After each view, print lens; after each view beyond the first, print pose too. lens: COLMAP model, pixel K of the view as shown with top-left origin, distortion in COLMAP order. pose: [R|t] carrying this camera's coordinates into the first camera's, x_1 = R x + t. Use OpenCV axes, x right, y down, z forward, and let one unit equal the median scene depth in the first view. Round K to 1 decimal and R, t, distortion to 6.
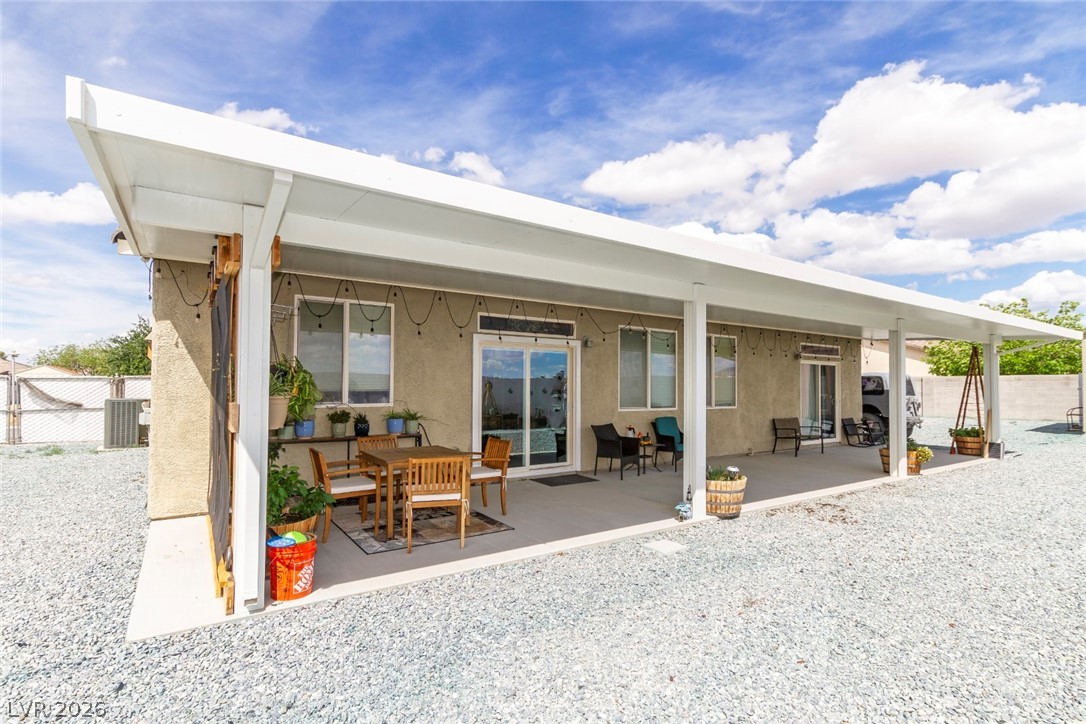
lens RADIAL K [[513.2, 0, 544.2], [0, 513.2, 374.6], [0, 0, 1]] dist [0.000789, 0.000358]
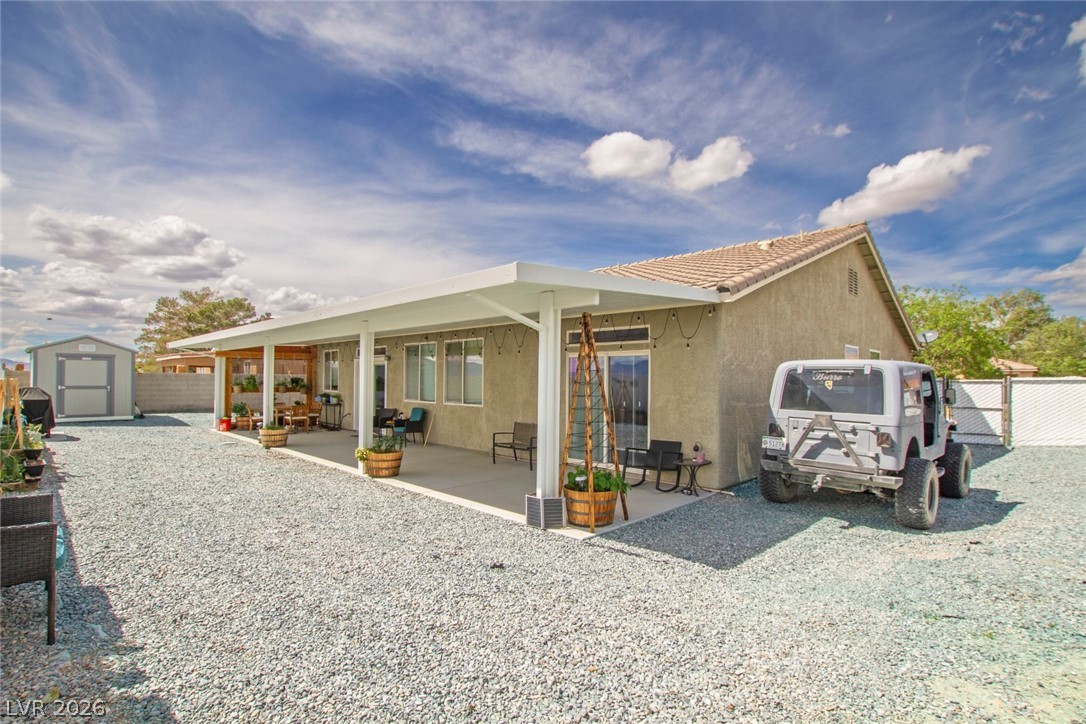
lens RADIAL K [[513.2, 0, 544.2], [0, 513.2, 374.6], [0, 0, 1]] dist [0.000789, 0.000358]
pose [[0.198064, -0.030179, -0.979724, 1.208478], [-0.006976, 0.999457, -0.032198, 0.027997], [0.980164, 0.013211, 0.197746, 0.781175]]
